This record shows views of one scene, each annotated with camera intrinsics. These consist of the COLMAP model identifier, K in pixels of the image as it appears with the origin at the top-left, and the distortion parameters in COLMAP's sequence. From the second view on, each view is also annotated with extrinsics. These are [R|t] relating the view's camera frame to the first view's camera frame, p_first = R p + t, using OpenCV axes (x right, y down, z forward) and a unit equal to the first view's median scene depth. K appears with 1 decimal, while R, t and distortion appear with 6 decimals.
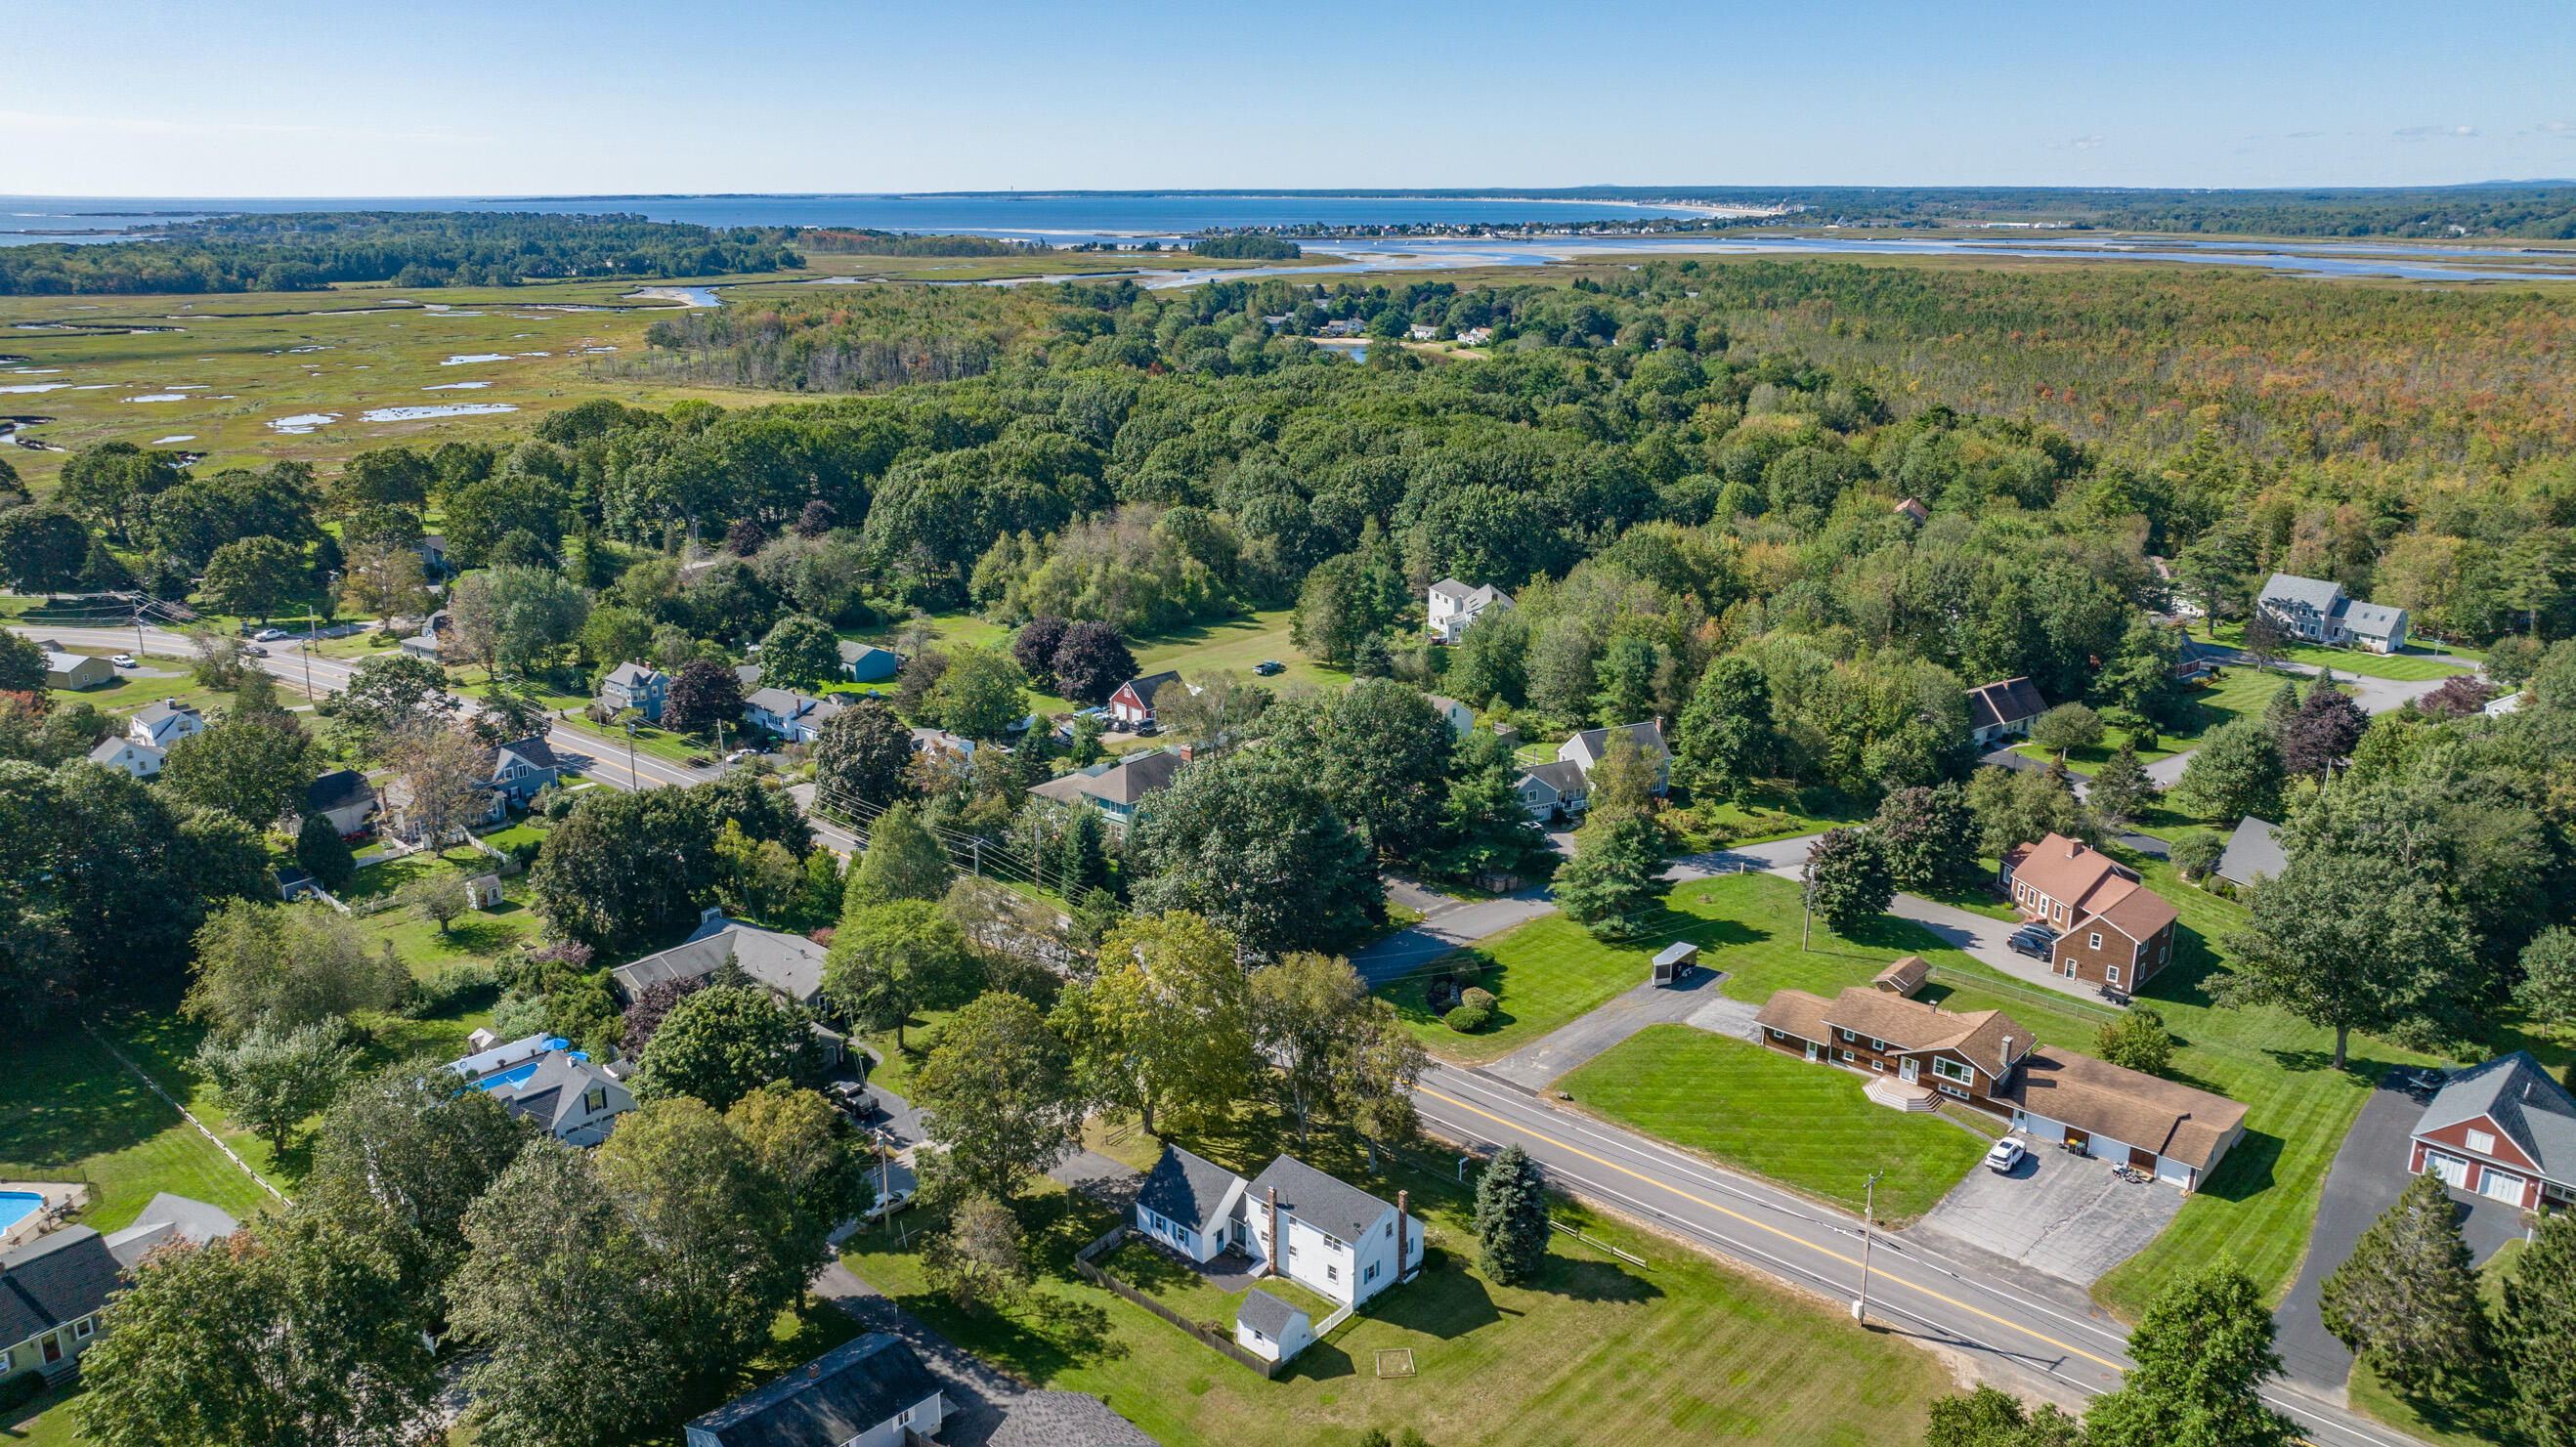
lens RADIAL K [[1805.3, 0, 1276.9], [0, 1805.3, 725.2], [0, 0, 1]] dist [-0.050108, 0.050203]
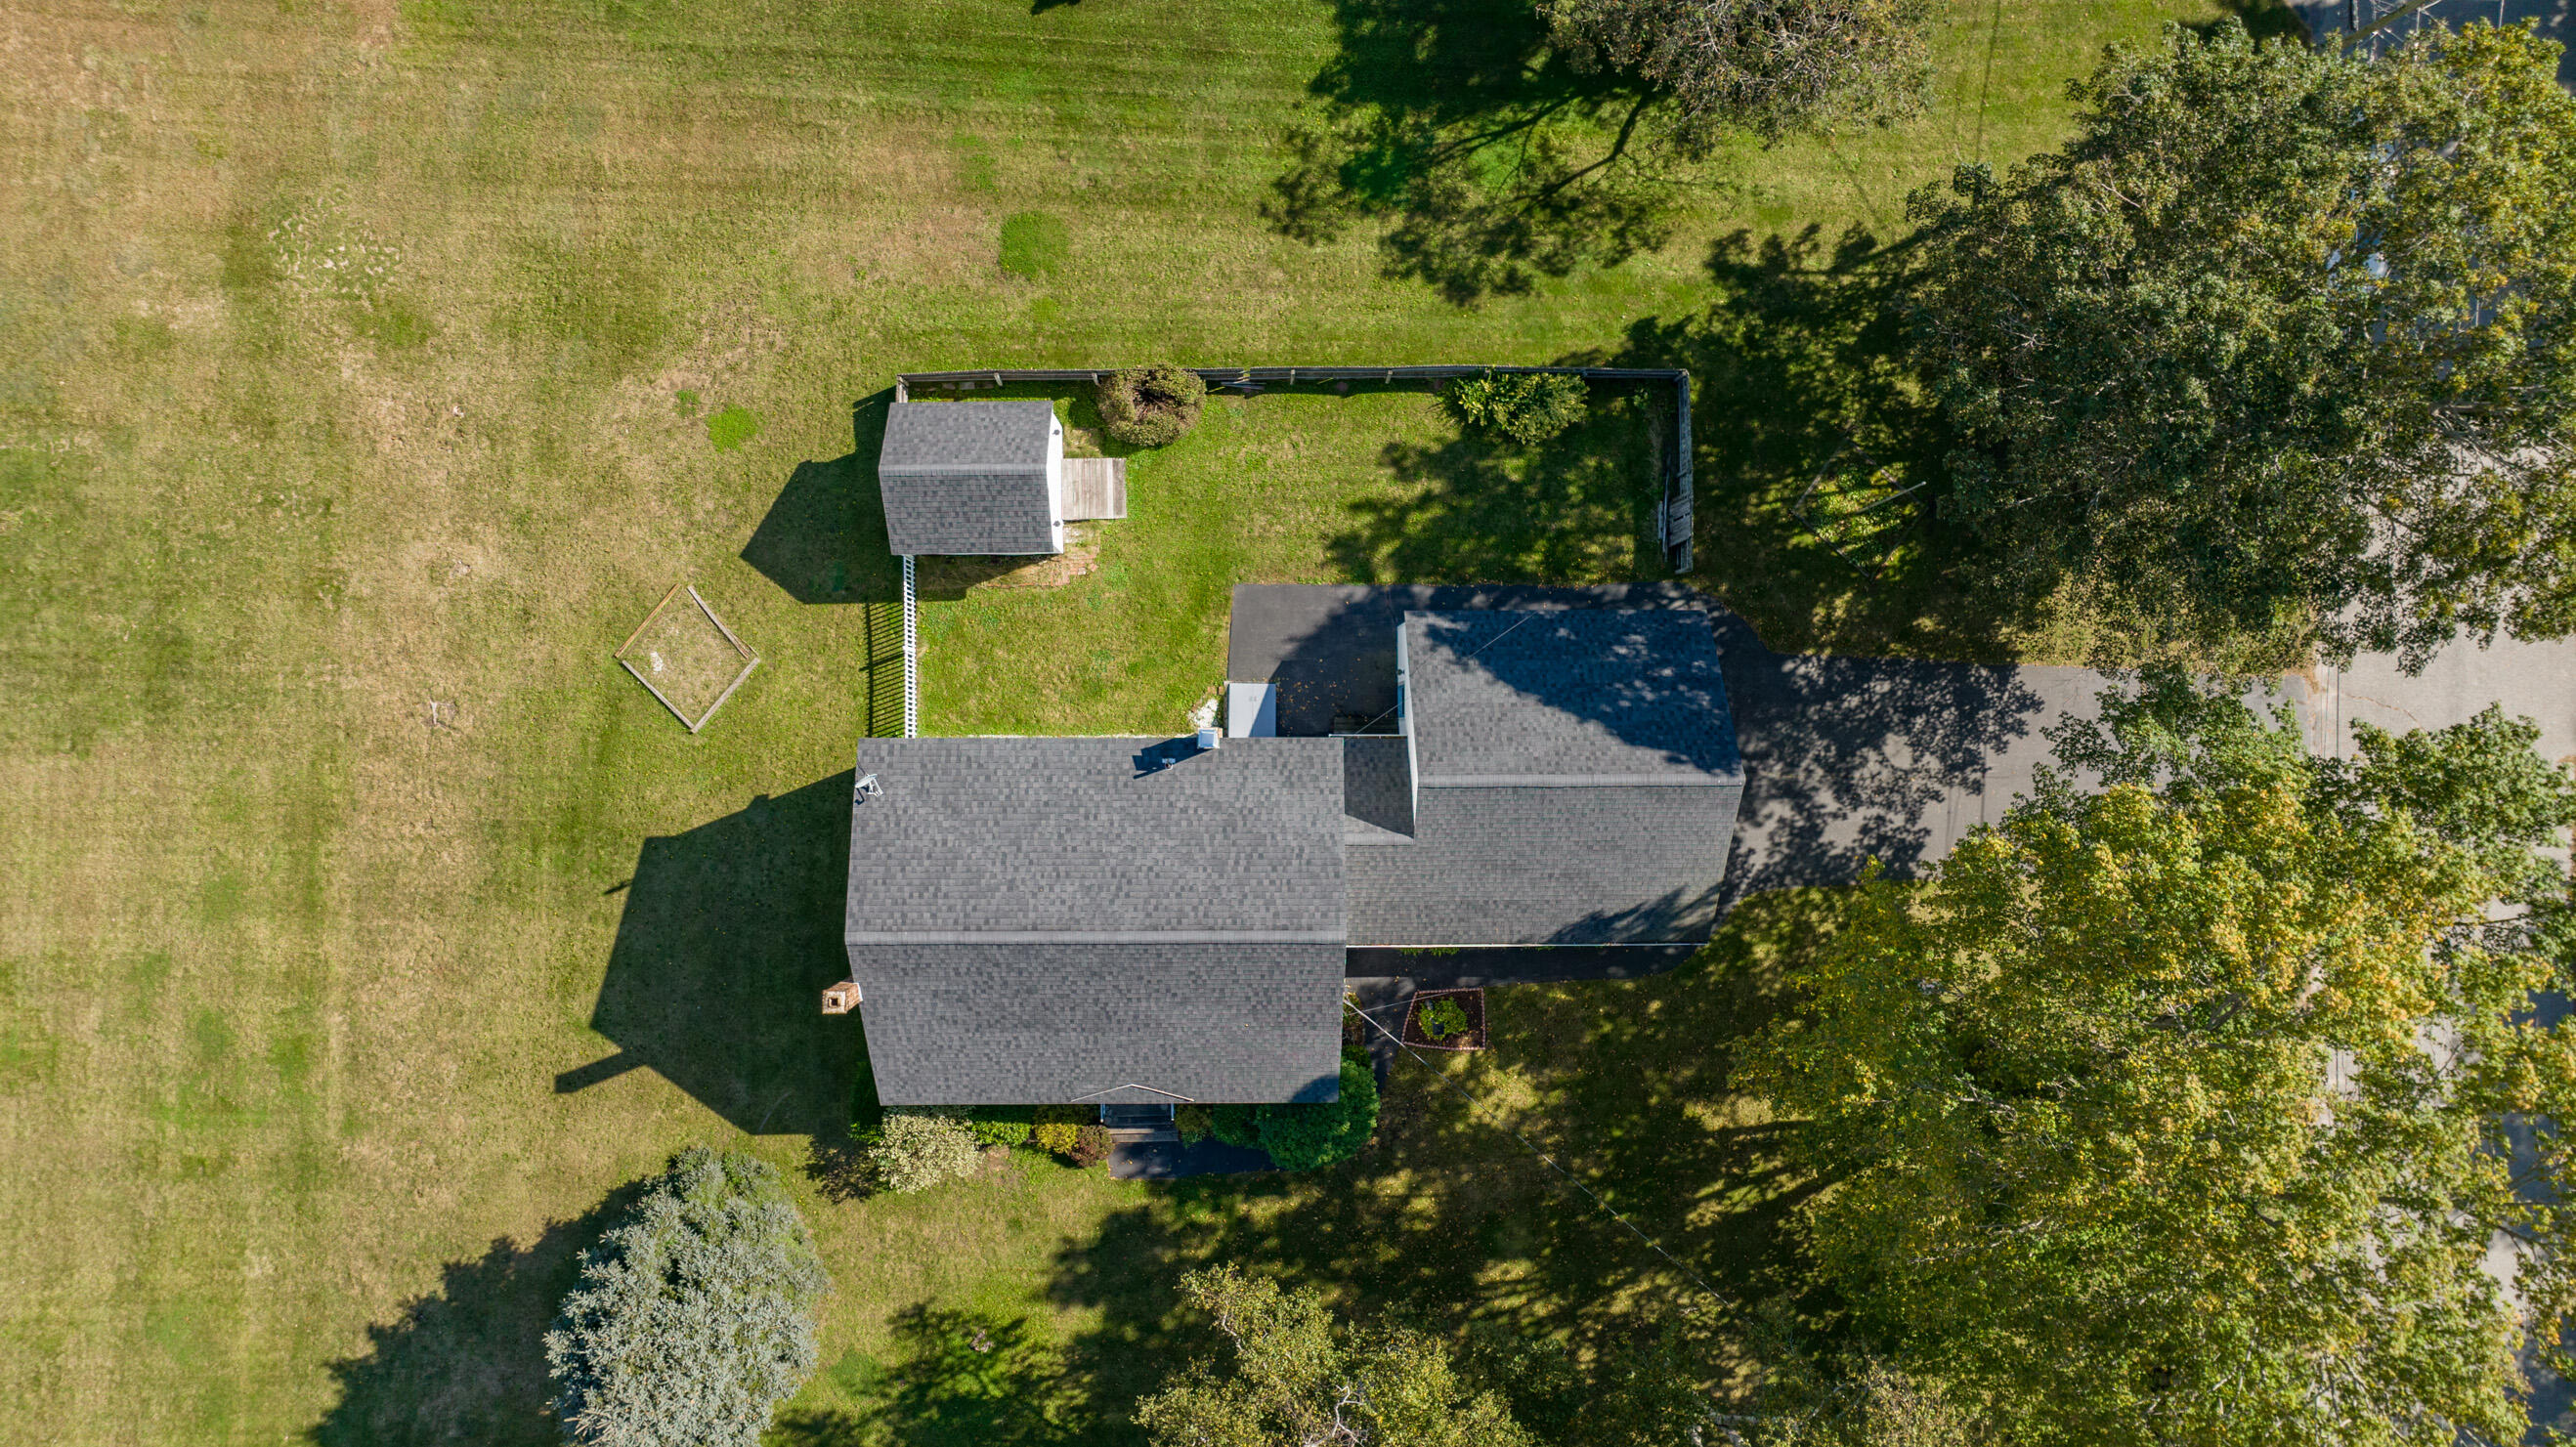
lens RADIAL K [[1805.3, 0, 1276.9], [0, 1805.3, 725.2], [0, 0, 1]] dist [-0.050108, 0.050203]
pose [[-0.738860, 0.673766, -0.011171, -0.006836], [-0.210333, -0.214841, 0.953731, -0.012900], [0.640192, 0.707024, 0.300453, 0.624511]]
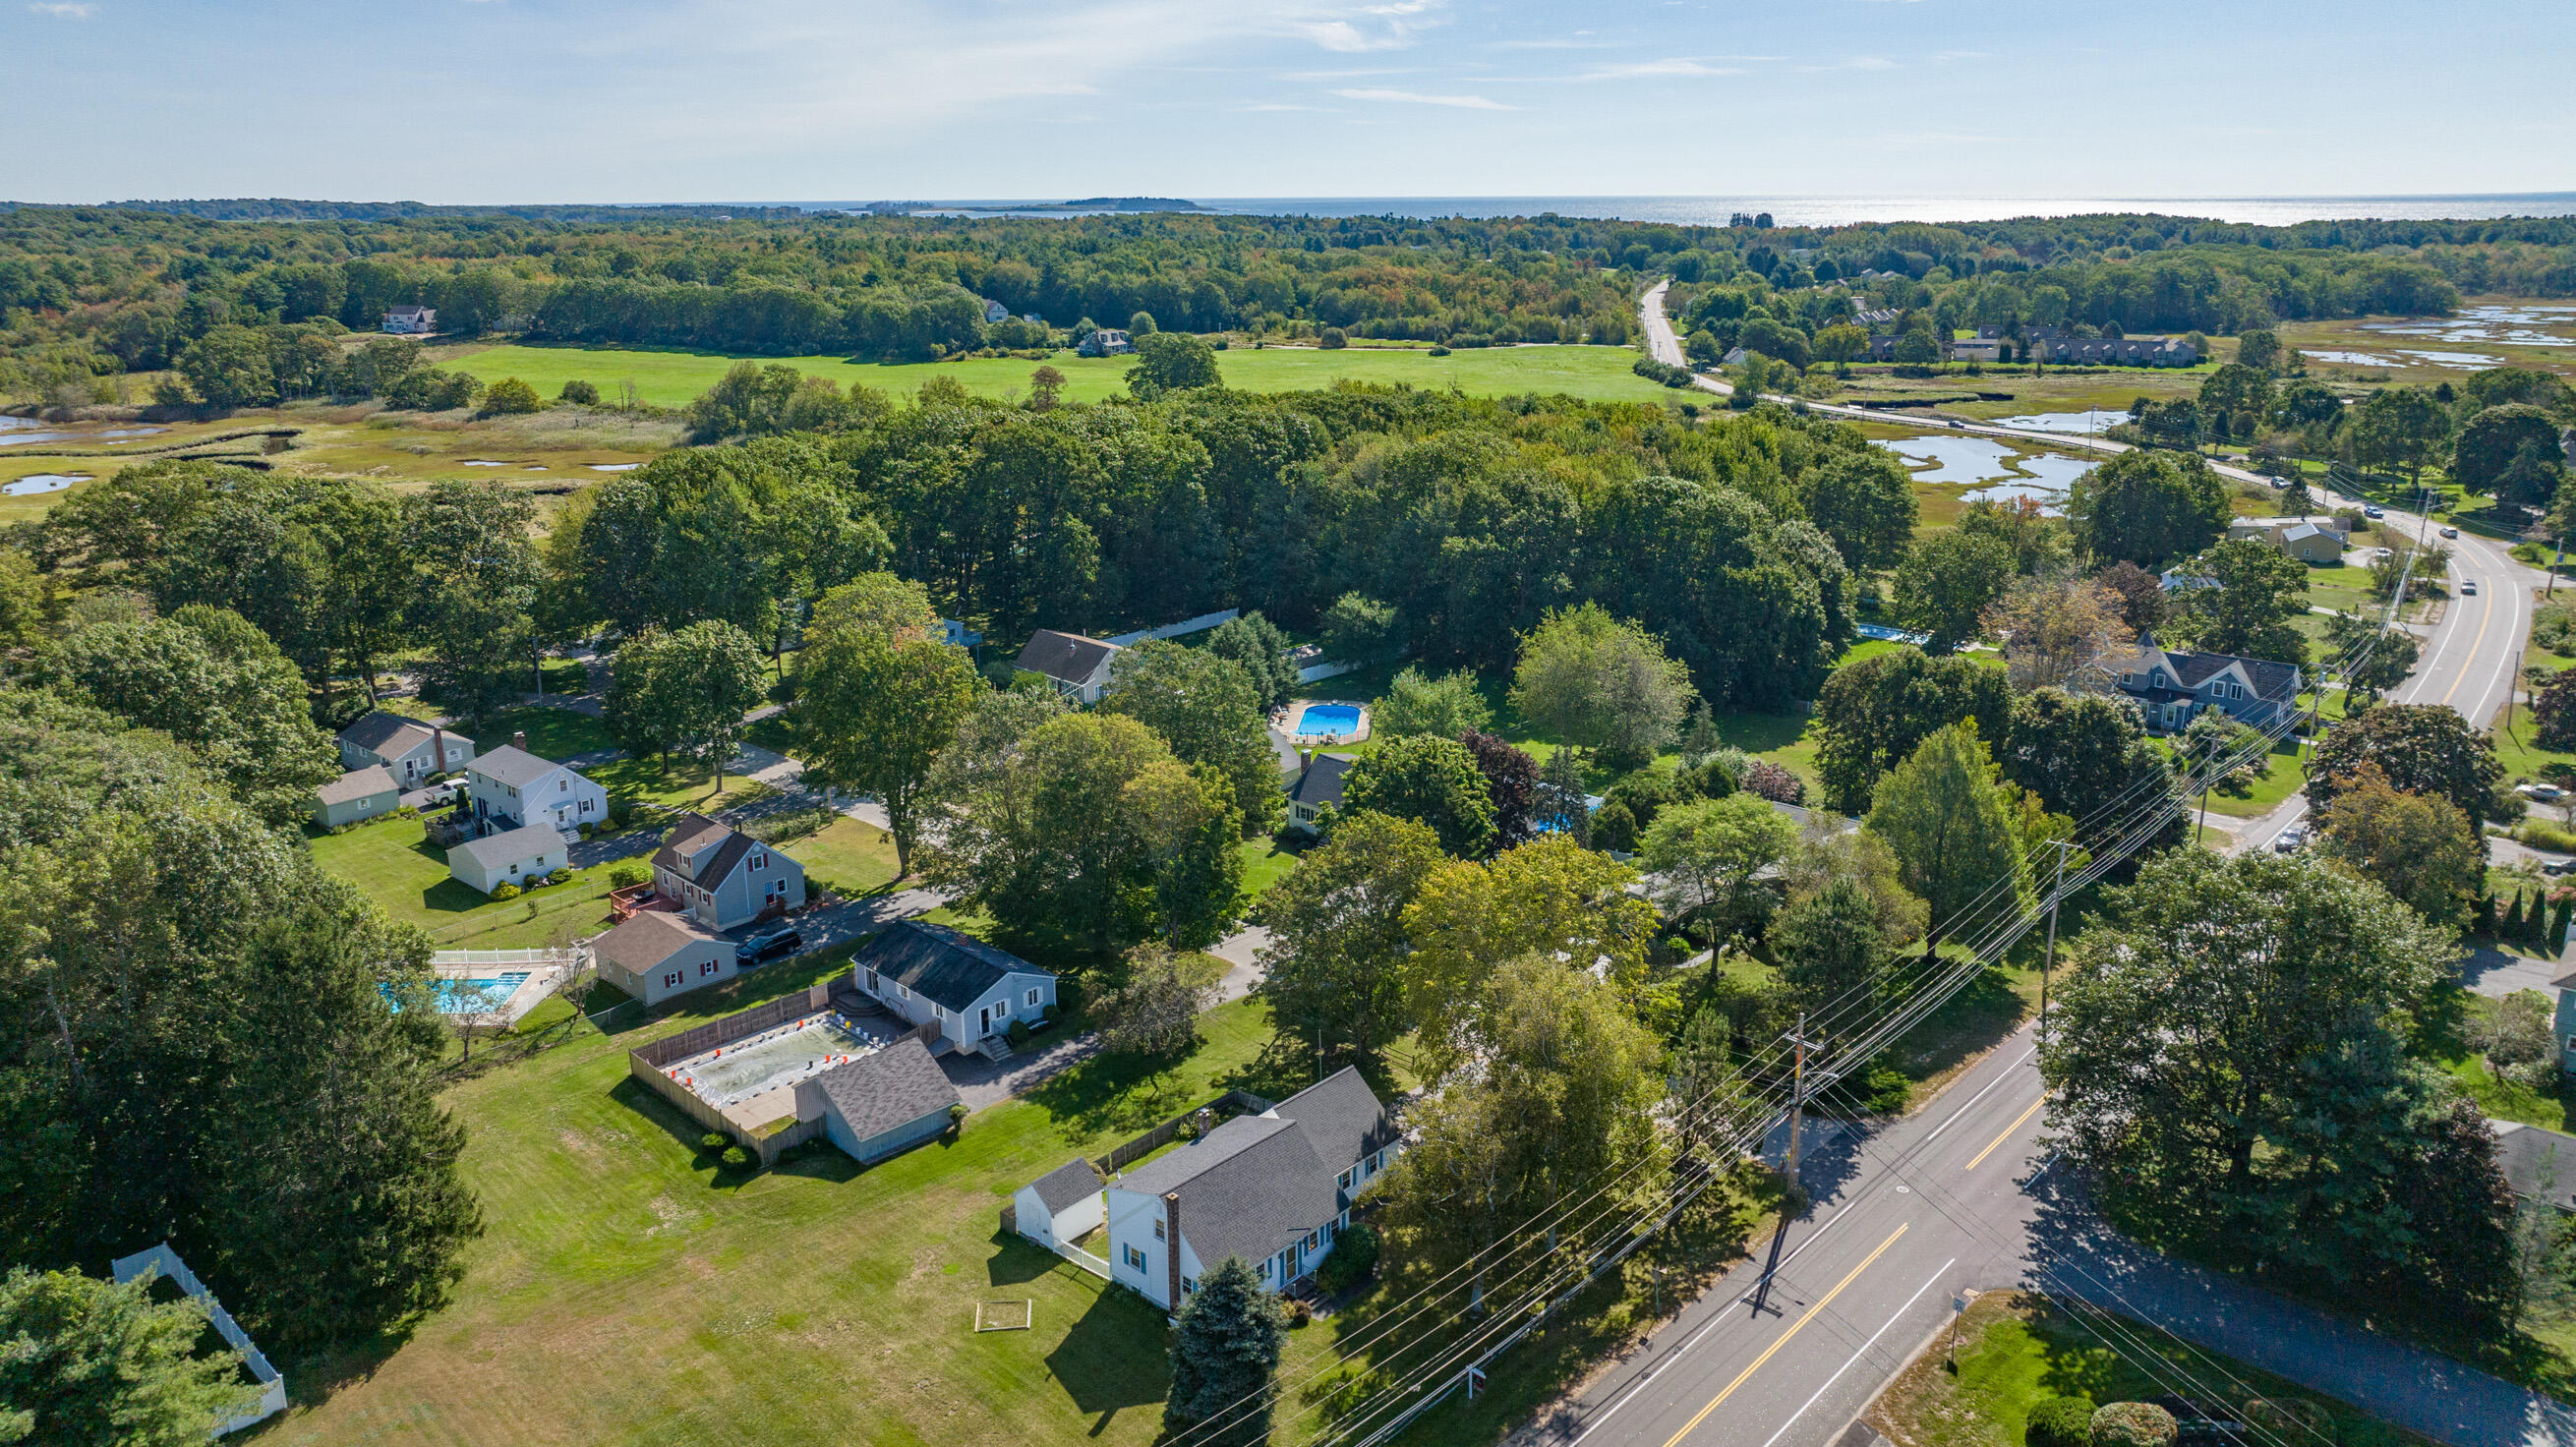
lens RADIAL K [[1805.3, 0, 1276.9], [0, 1805.3, 725.2], [0, 0, 1]] dist [-0.050108, 0.050203]
pose [[-0.011282, 0.283447, -0.958922, 0.467558], [-0.277915, 0.920310, 0.275304, -0.078076], [0.960539, 0.269605, 0.068391, 0.634014]]
